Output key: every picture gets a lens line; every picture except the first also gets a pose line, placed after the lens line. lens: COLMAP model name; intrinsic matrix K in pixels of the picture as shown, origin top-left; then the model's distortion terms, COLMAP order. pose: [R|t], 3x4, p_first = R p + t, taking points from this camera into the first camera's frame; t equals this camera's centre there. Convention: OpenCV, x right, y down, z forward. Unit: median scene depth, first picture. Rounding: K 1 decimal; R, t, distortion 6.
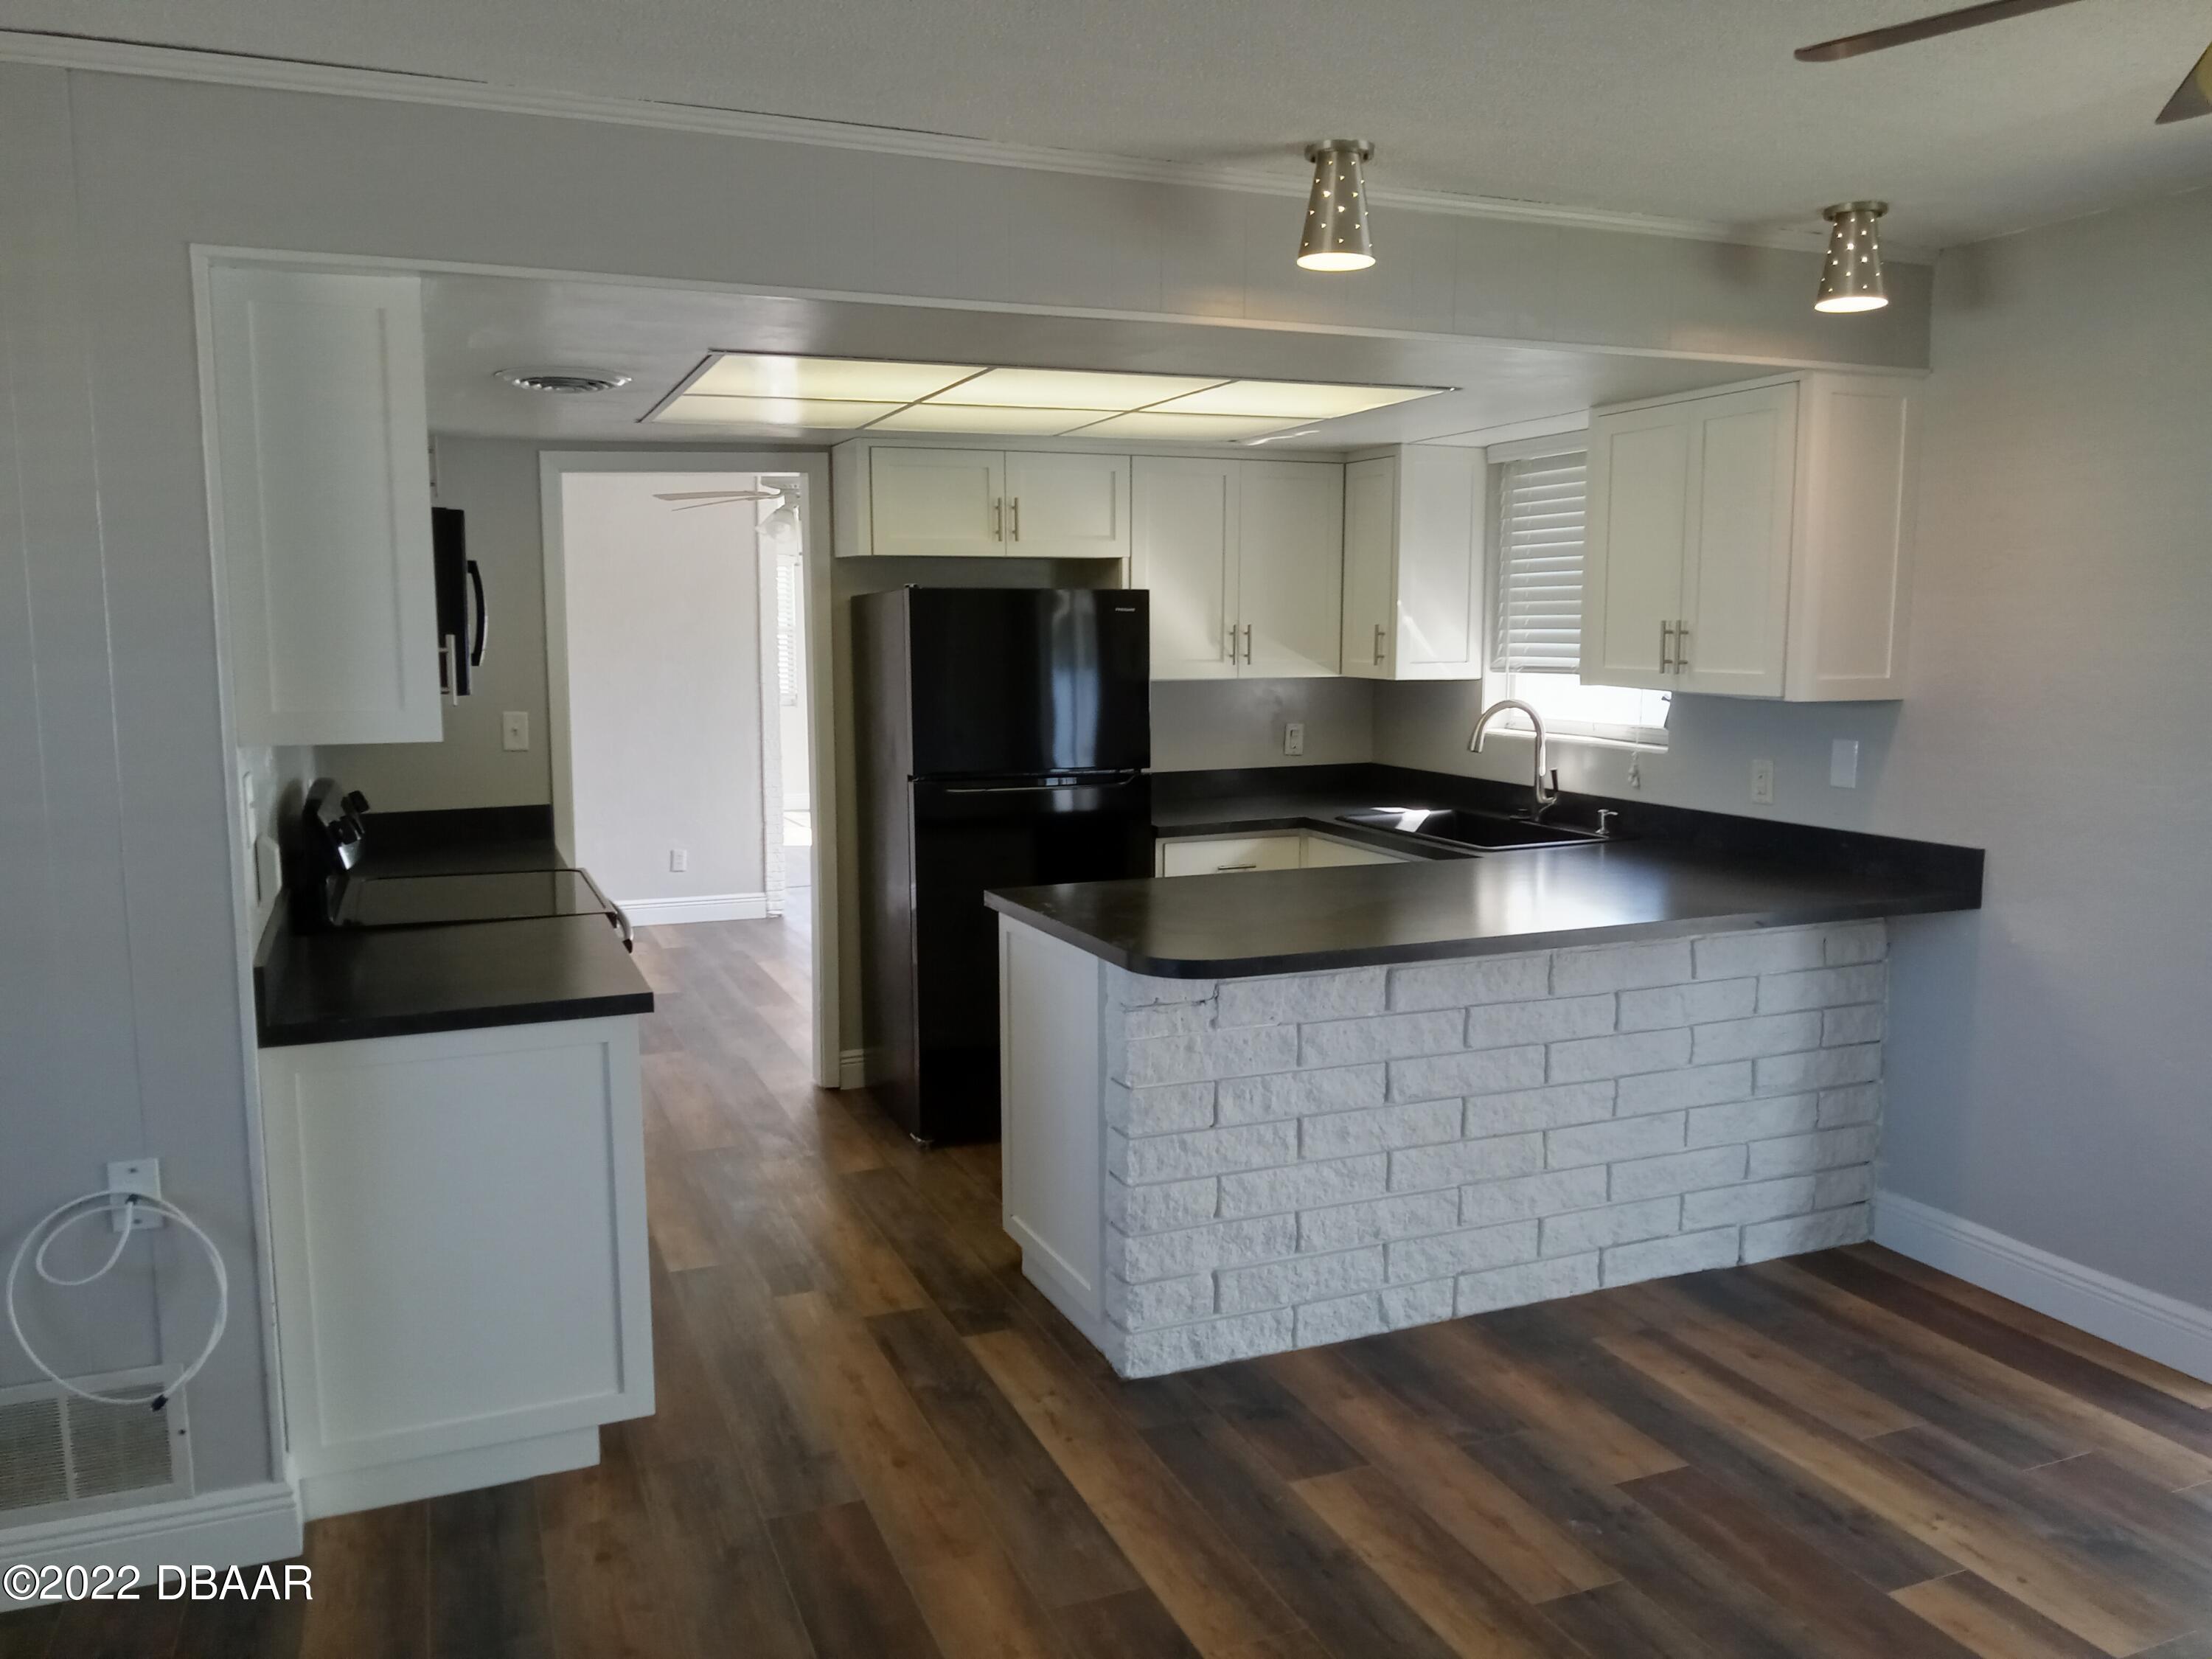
lens RADIAL K [[1654.5, 0, 1099.9], [0, 1654.5, 832.2], [0, 0, 1]] dist [0.003284, -0.003055]
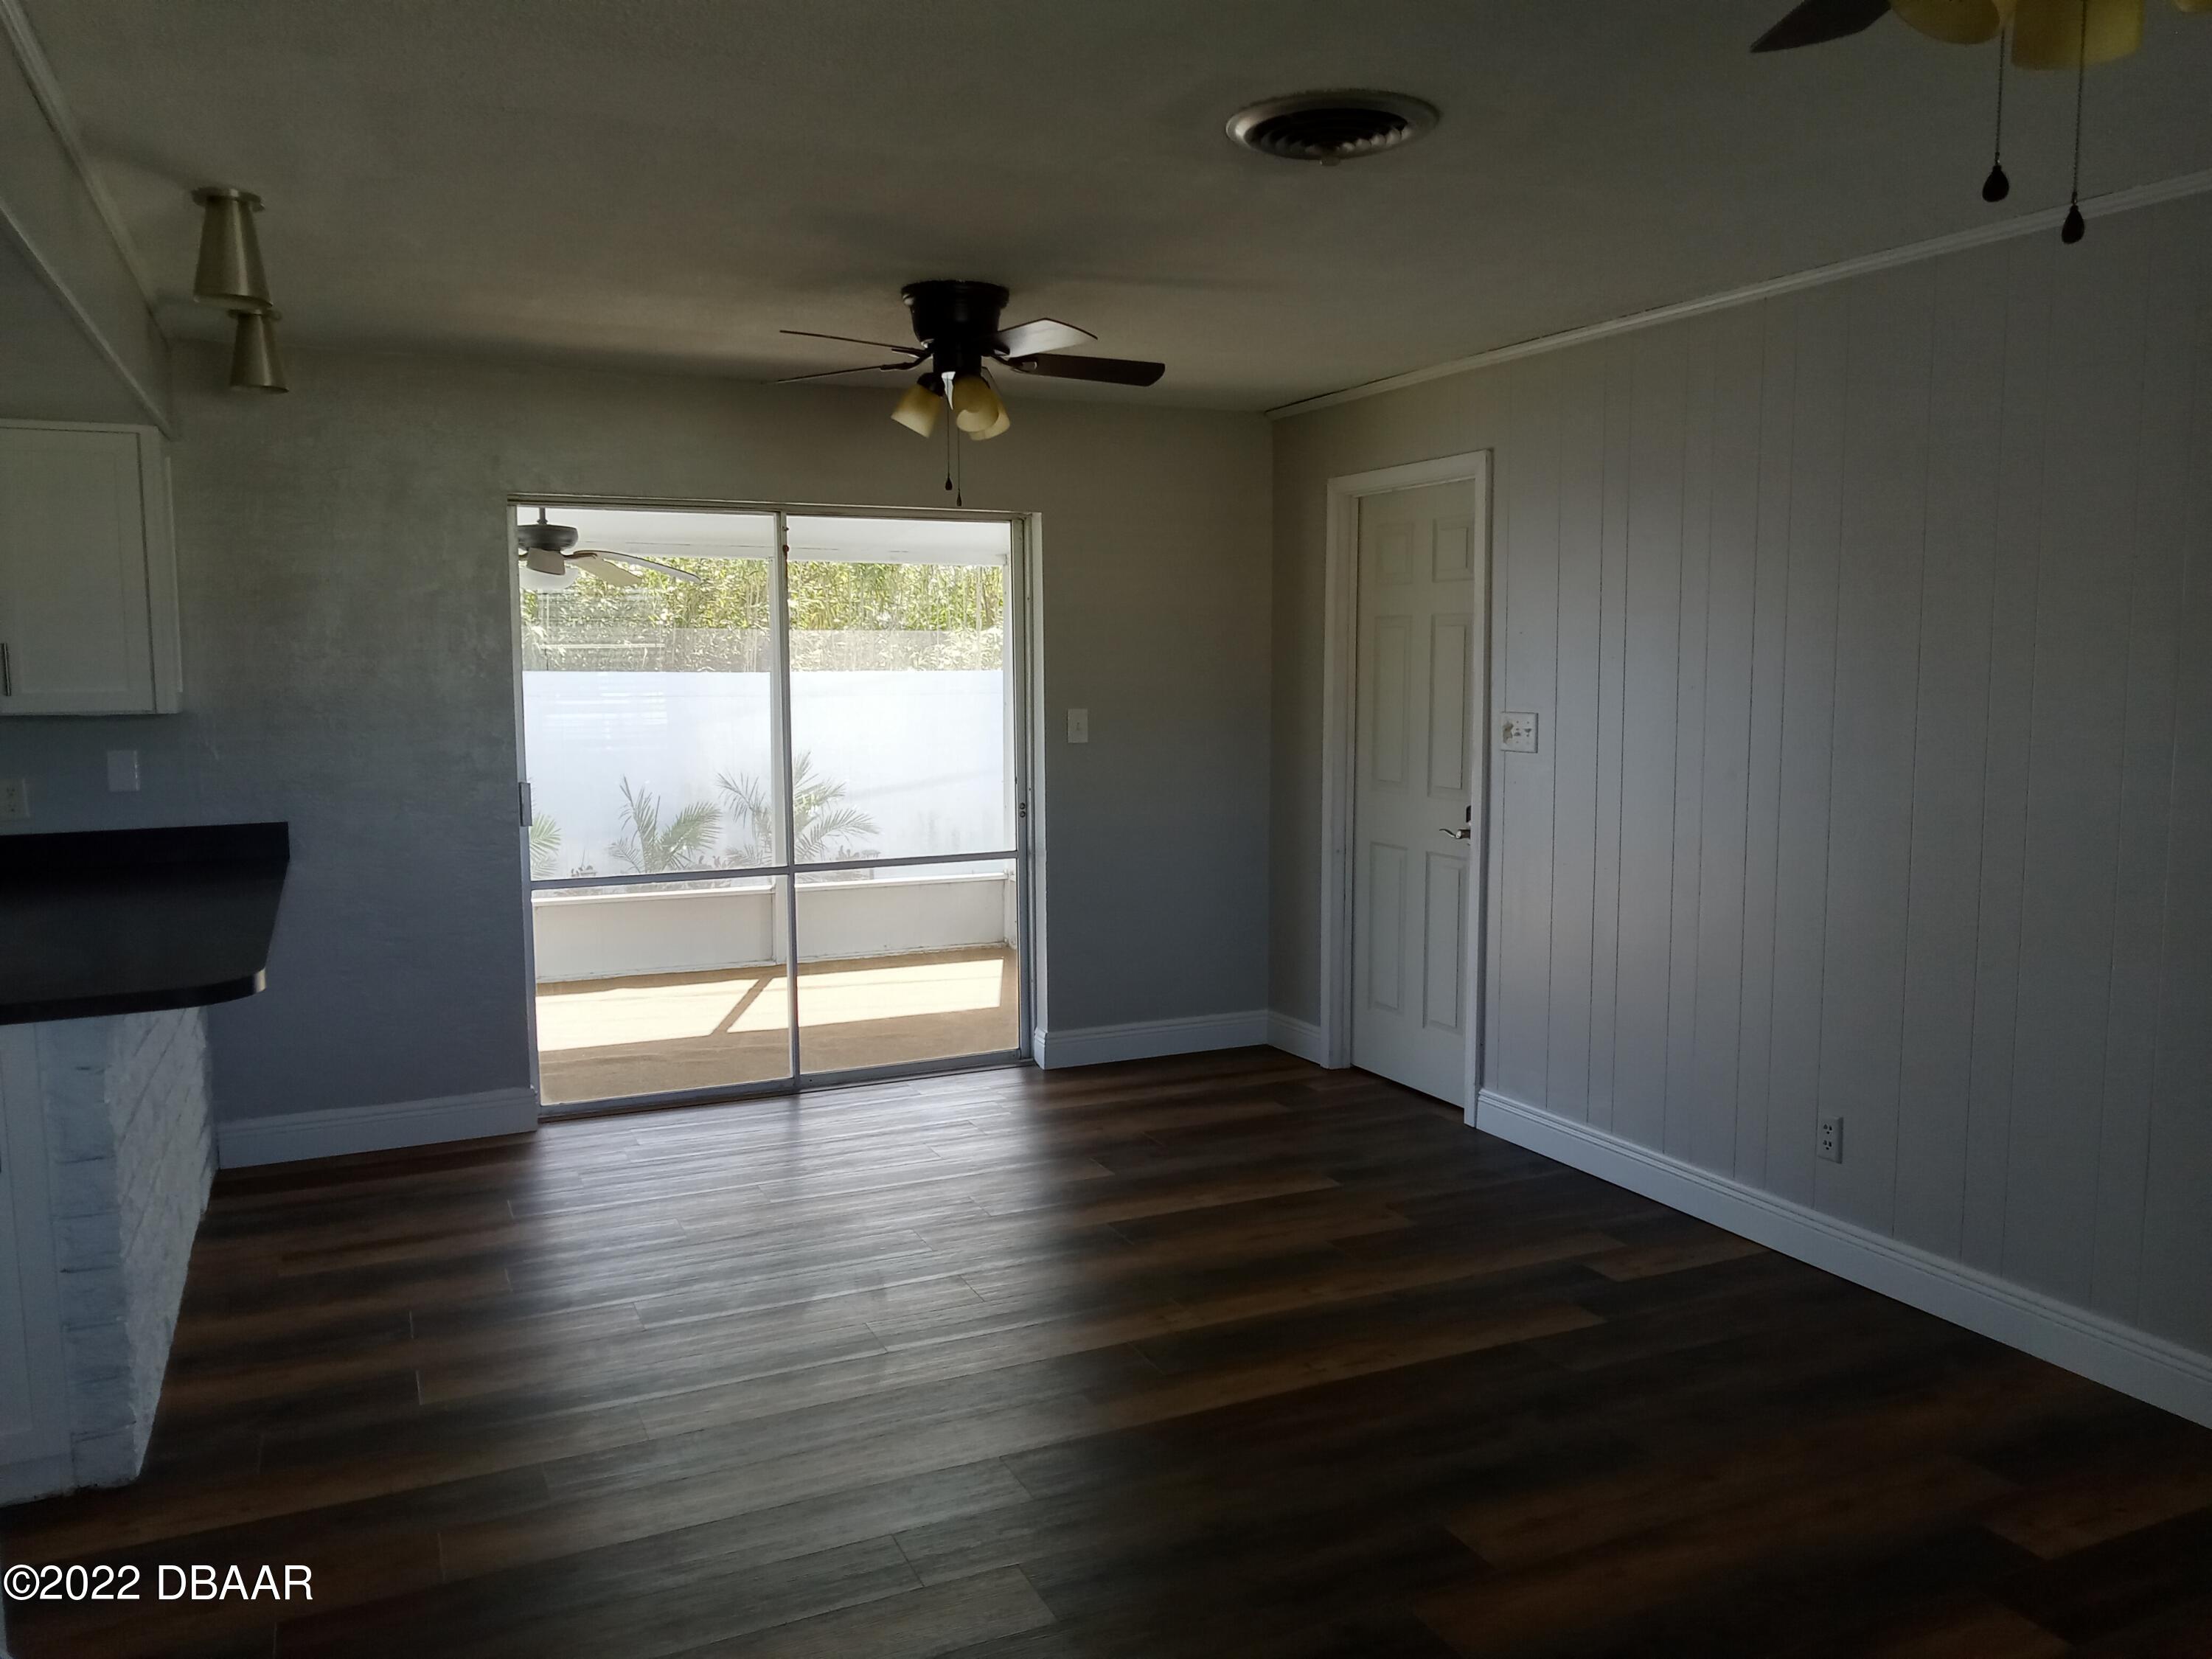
lens RADIAL K [[1654.5, 0, 1099.9], [0, 1654.5, 832.2], [0, 0, 1]] dist [0.003284, -0.003055]
pose [[-0.045138, -0.103701, 0.993584, -0.761531], [0.128462, 0.985737, 0.108718, -0.040433], [-0.990687, 0.132545, -0.031172, 0.409023]]
